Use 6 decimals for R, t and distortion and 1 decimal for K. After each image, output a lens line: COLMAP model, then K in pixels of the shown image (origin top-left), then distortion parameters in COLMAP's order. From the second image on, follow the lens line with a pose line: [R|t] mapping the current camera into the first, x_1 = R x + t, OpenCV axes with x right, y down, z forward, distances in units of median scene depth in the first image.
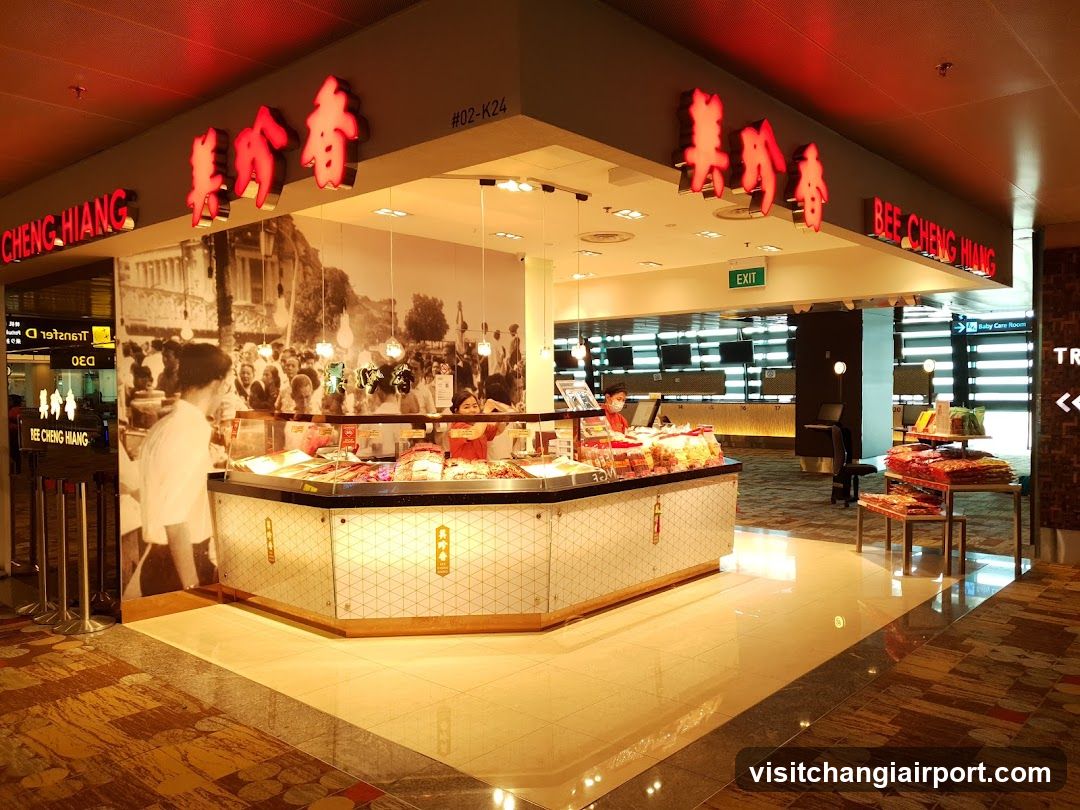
lens RADIAL K [[840.3, 0, 559.1], [0, 840.3, 411.1], [0, 0, 1]] dist [0.011359, 0.008533]
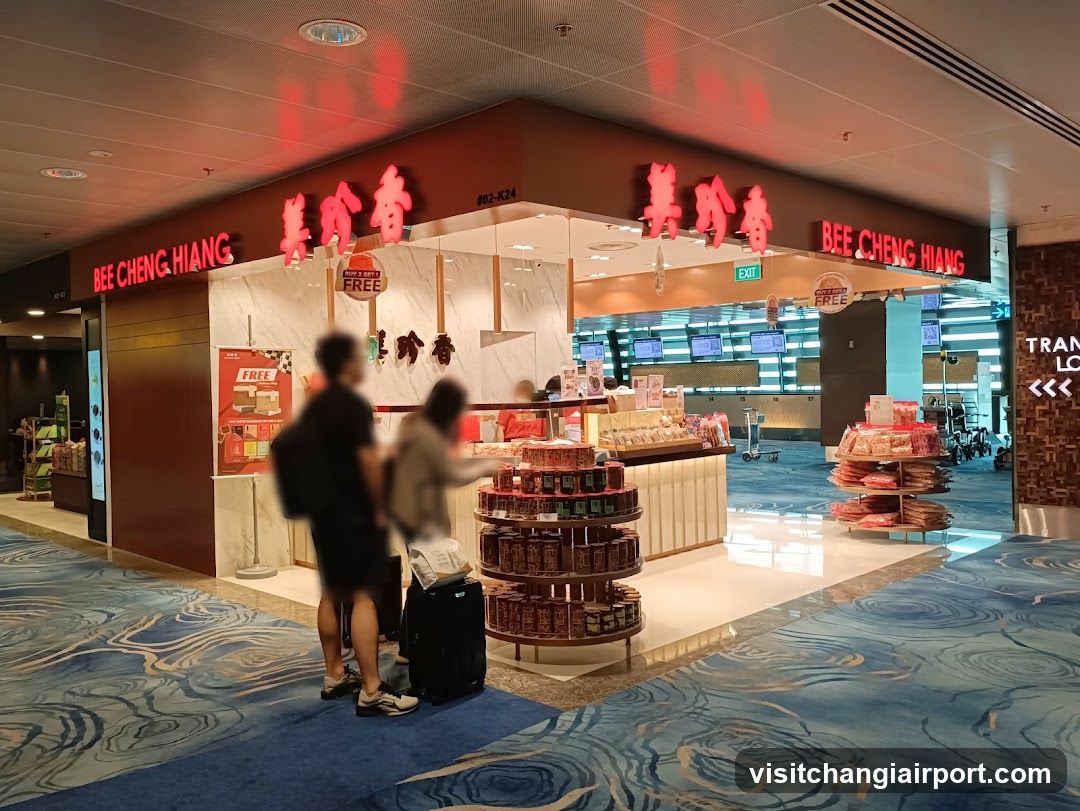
lens RADIAL K [[921.3, 0, 515.2], [0, 921.3, 395.8], [0, 0, 1]] dist [0.003796, 0.005956]
pose [[0.996435, -0.013411, -0.083285, 0.030926], [0.012393, 0.999842, -0.012733, 0.007825], [0.083443, 0.011656, 0.996444, -0.273308]]
